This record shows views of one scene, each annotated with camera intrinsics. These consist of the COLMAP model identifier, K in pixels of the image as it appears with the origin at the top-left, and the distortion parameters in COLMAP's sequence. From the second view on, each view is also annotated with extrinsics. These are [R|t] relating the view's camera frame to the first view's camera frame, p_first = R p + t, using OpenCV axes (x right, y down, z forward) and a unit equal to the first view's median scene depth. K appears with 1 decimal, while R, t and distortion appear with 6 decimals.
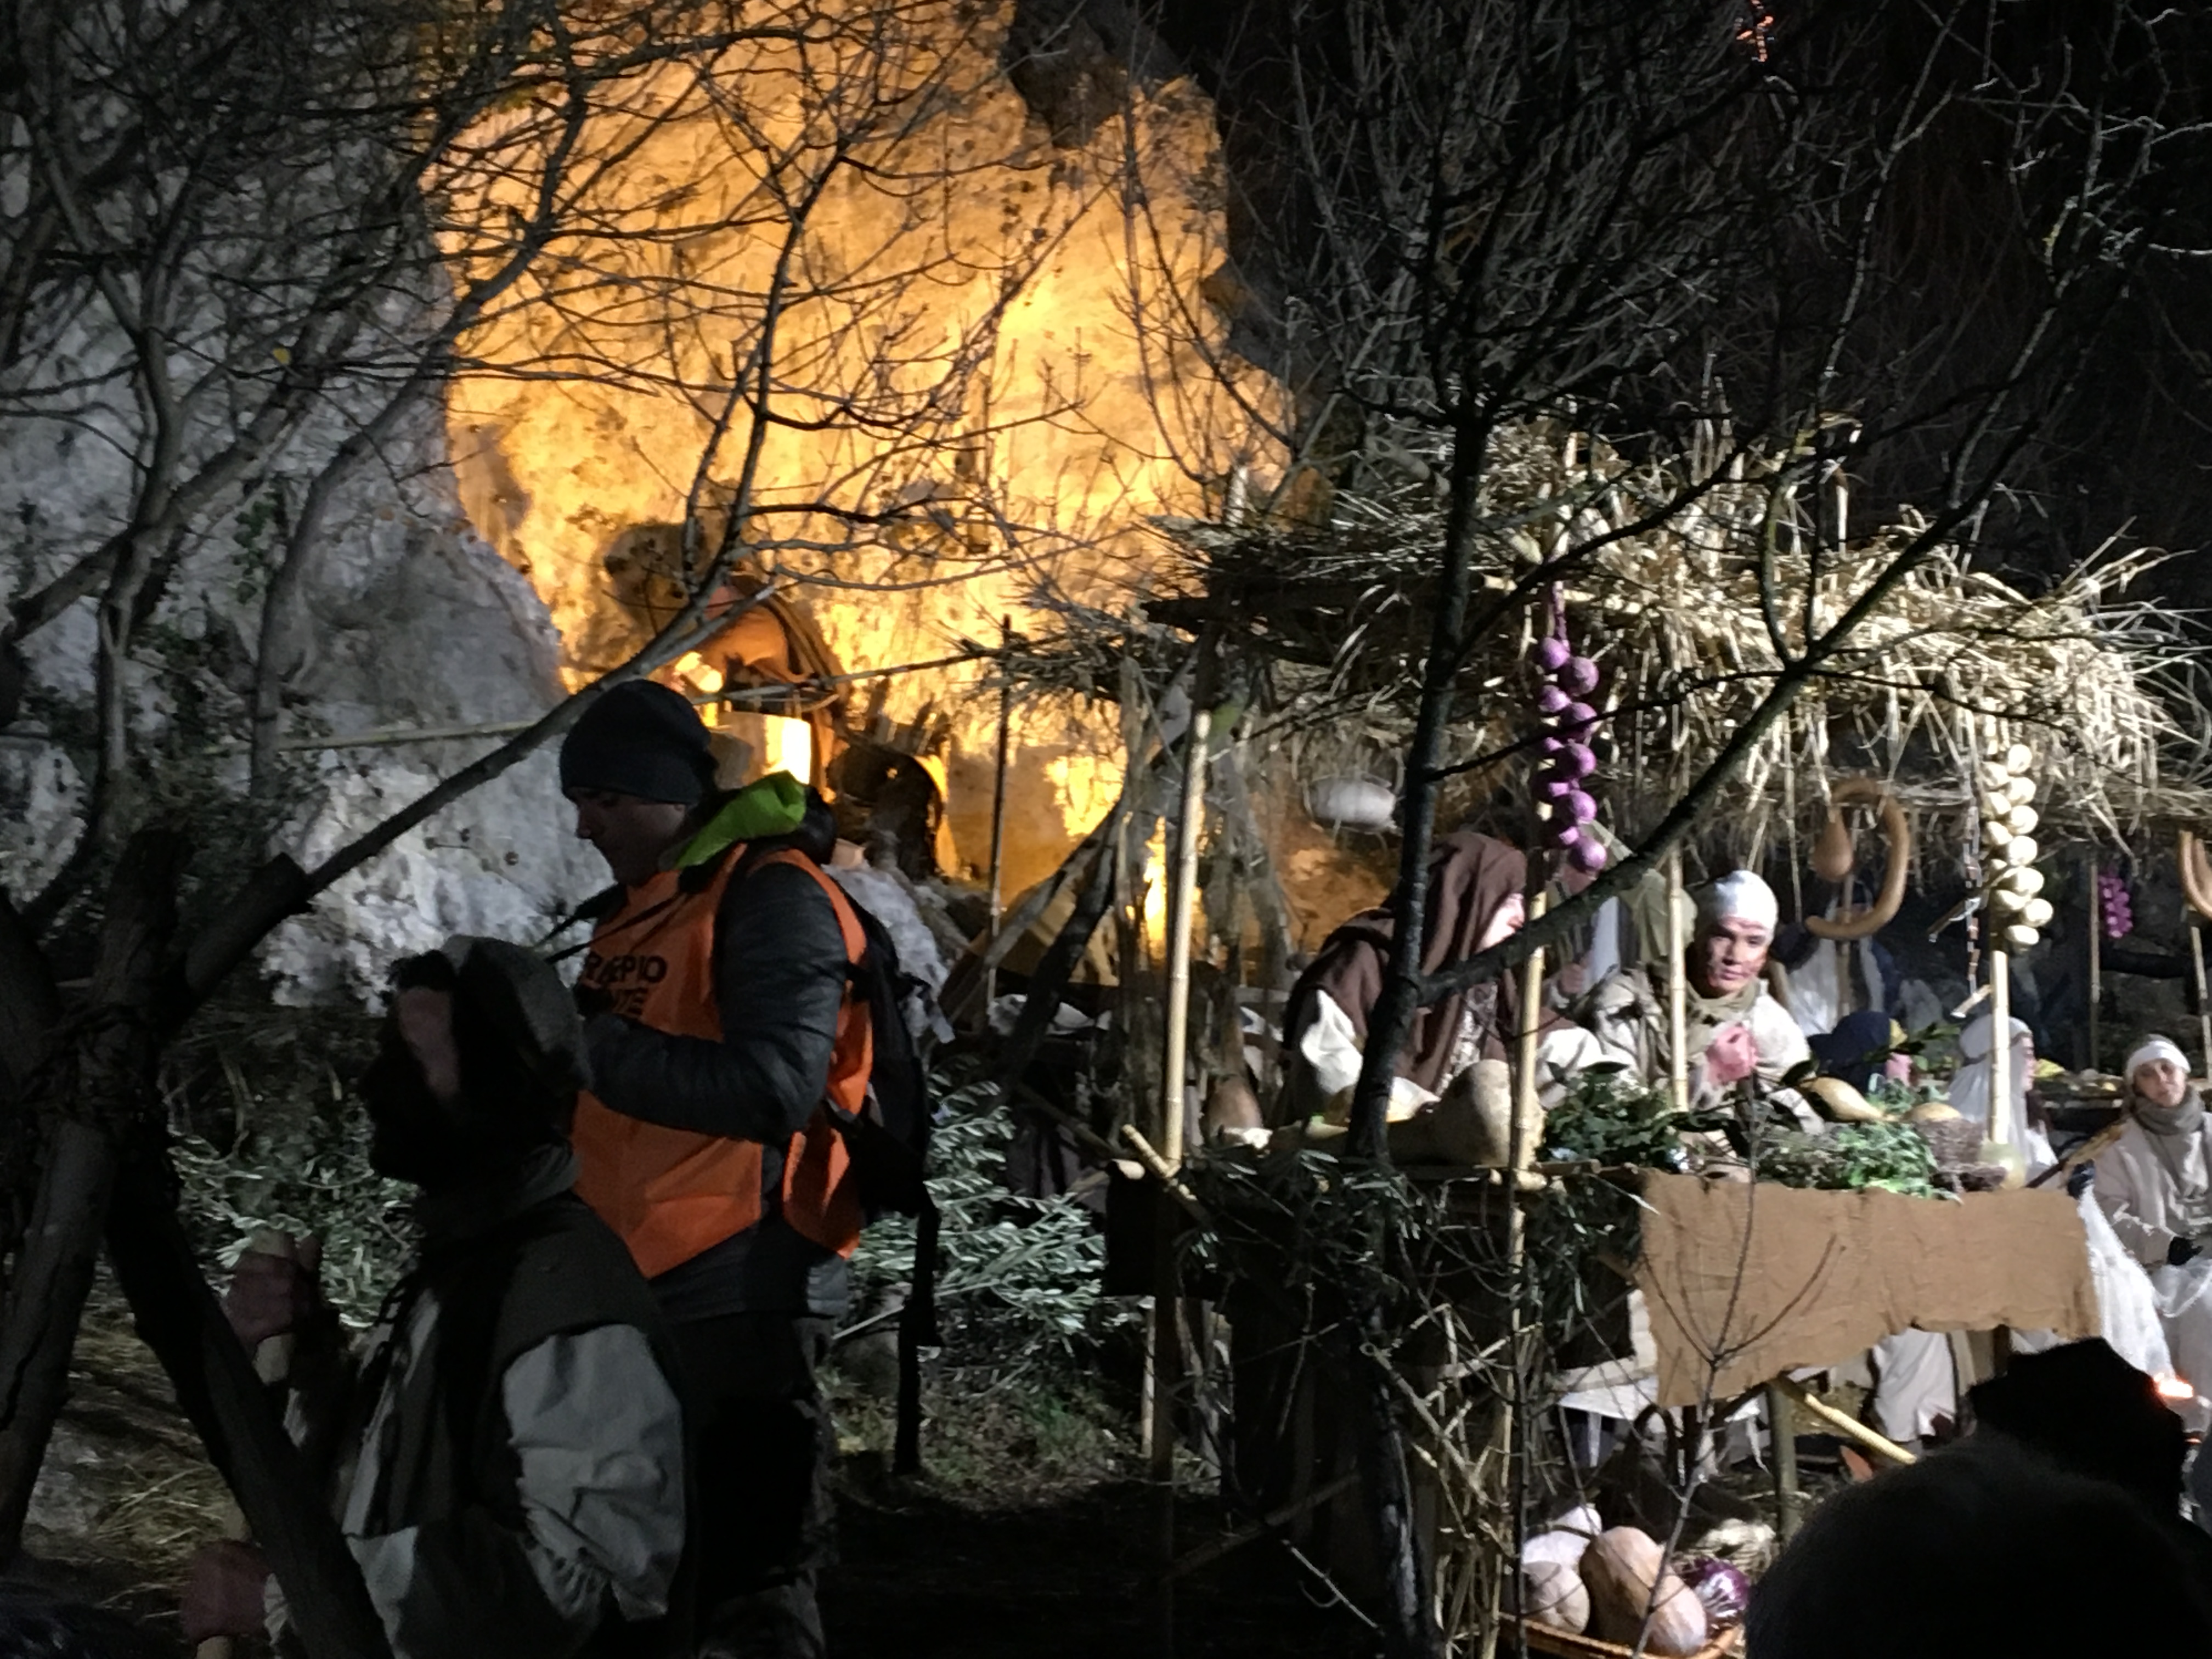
lens RADIAL K [[3738.4, 0, 1112.8], [0, 3738.4, 827.8], [0, 0, 1]] dist [0.083708, 0.000000]
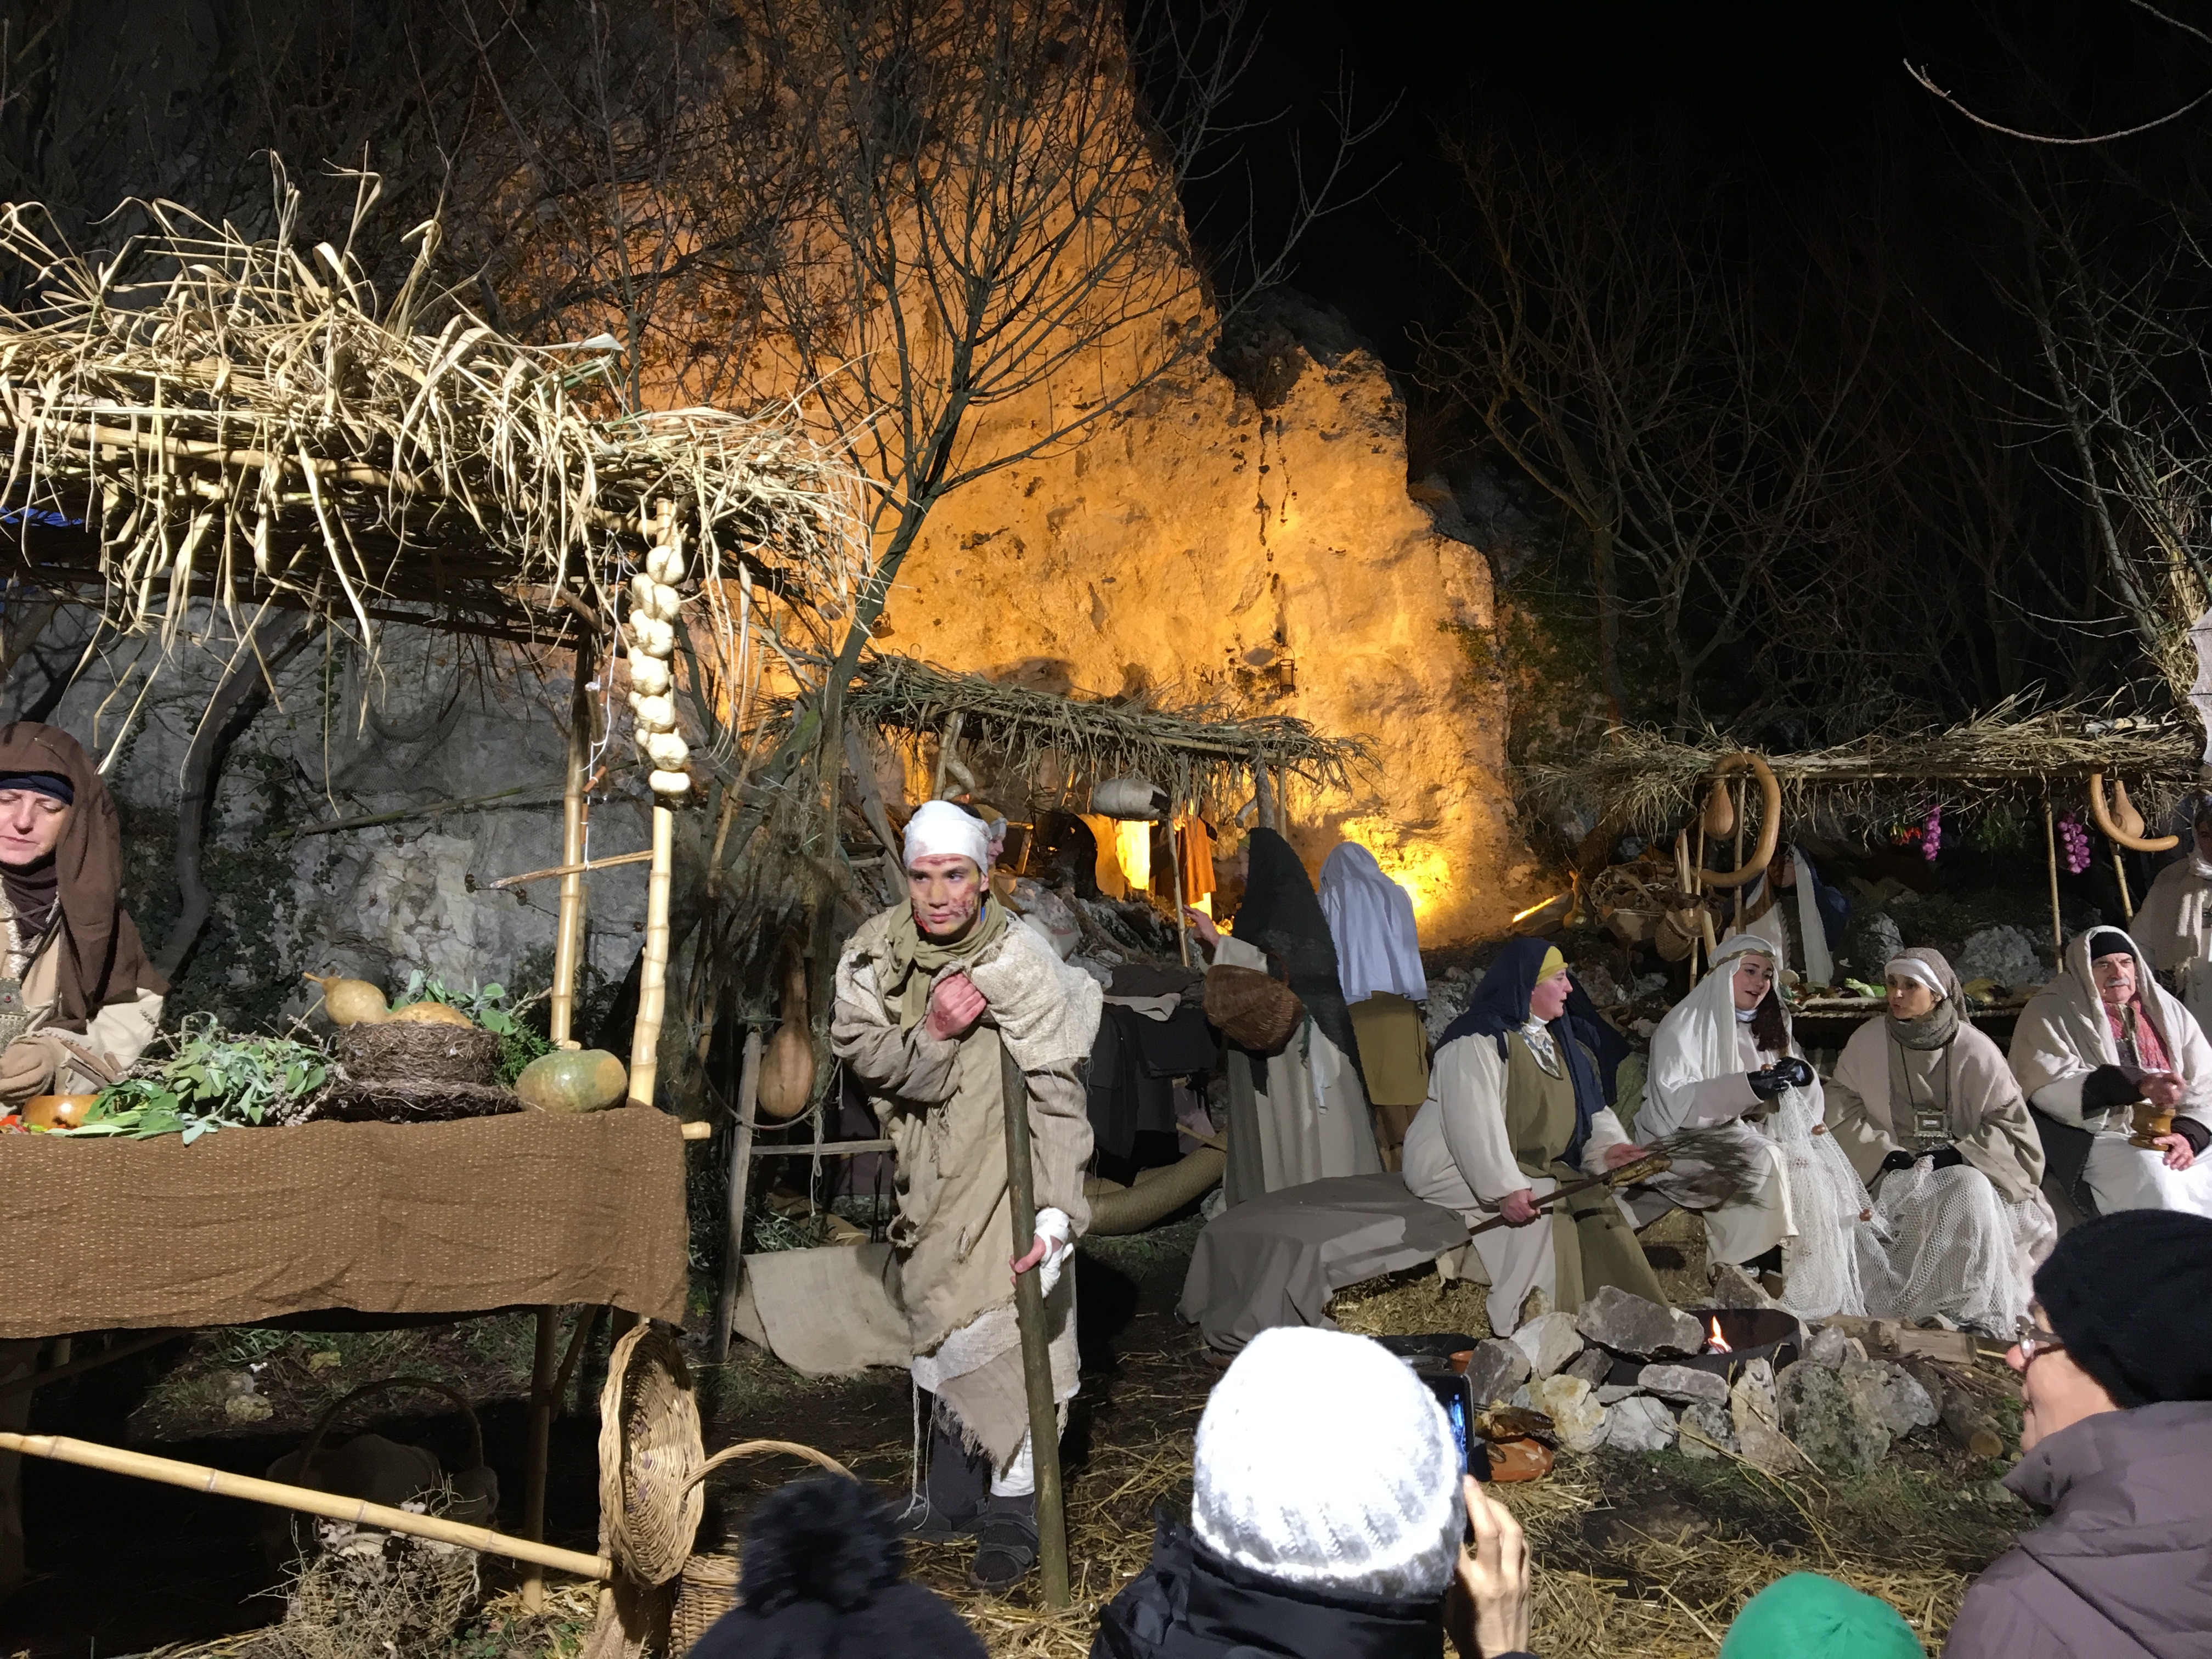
lens RADIAL K [[1832.7, 0, 1095.1], [0, 1832.7, 841.9], [0, 0, 1]] dist [0.041462, -0.023080]
pose [[0.906258, -0.091221, -0.412766, 0.211055], [0.071943, 0.995477, -0.062045, 0.031092], [0.416559, 0.026533, 0.908721, 0.311155]]
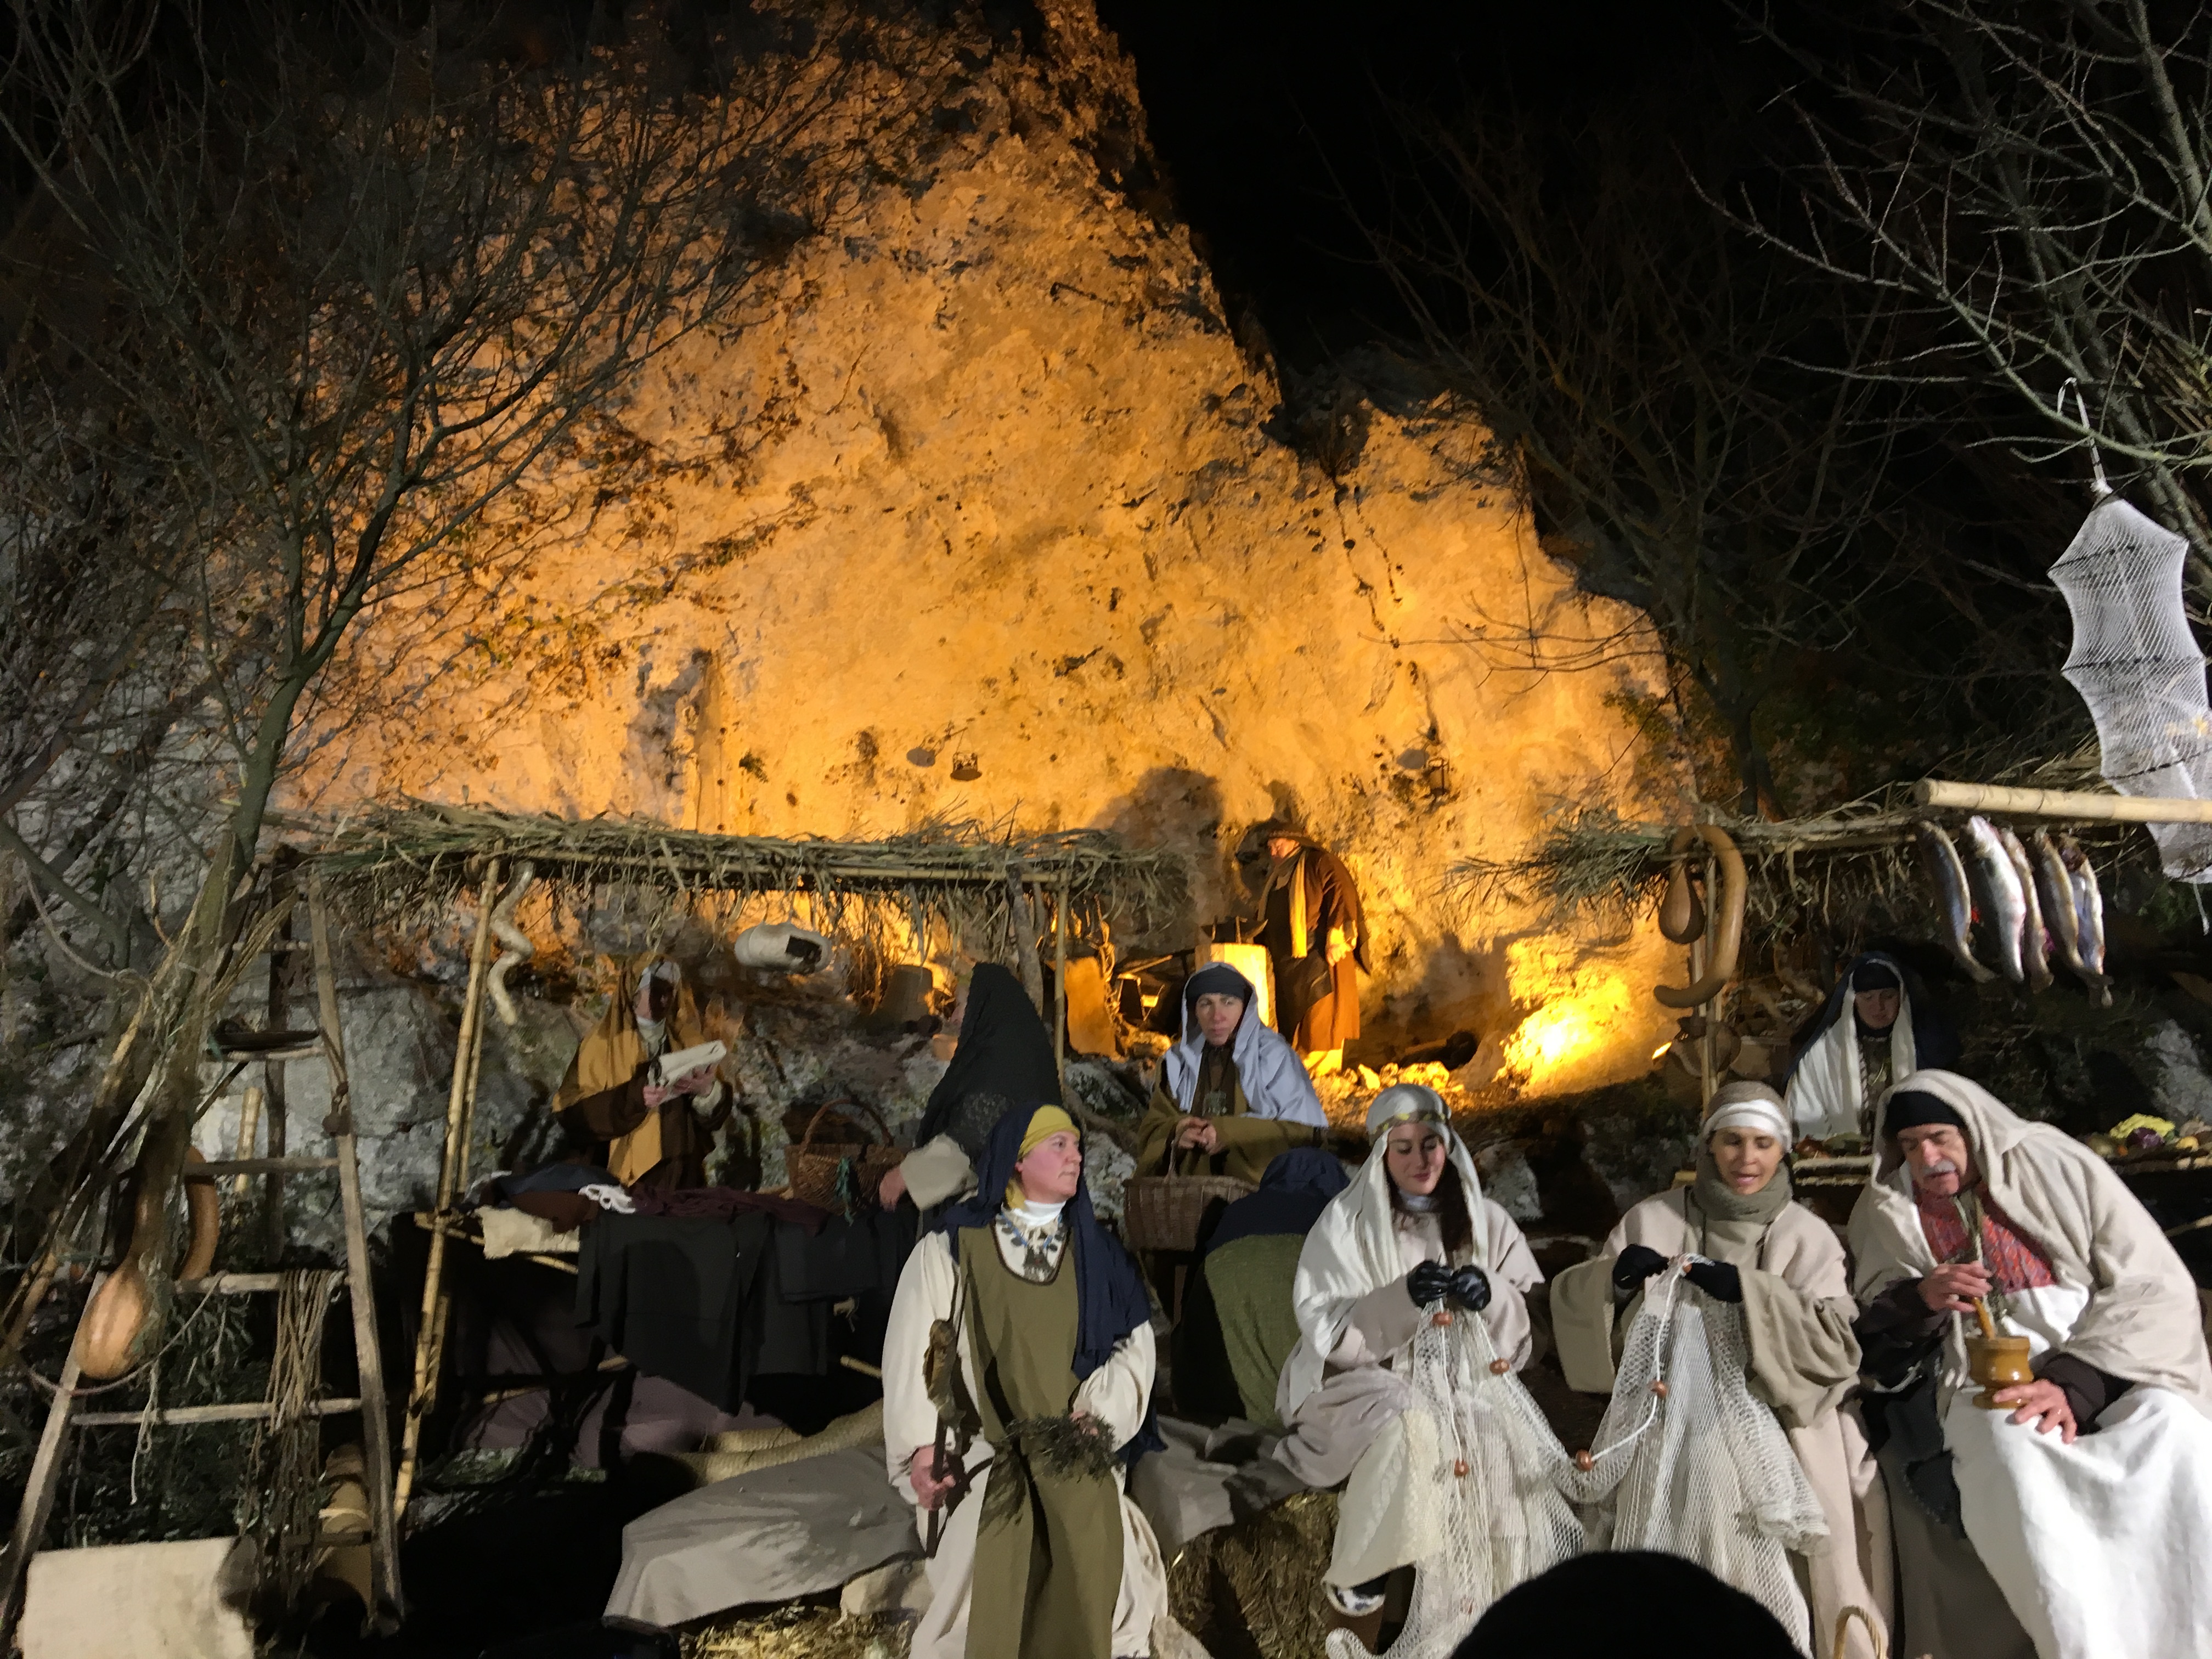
lens RADIAL K [[1832.7, 0, 1093.3], [0, 1832.7, 833.1], [0, 0, 1]] dist [0.041462, -0.023080]
pose [[0.722929, -0.200795, -0.661101, 0.319896], [0.110956, 0.978160, -0.175762, 0.041649], [0.681955, 0.053711, 0.729420, 0.486350]]
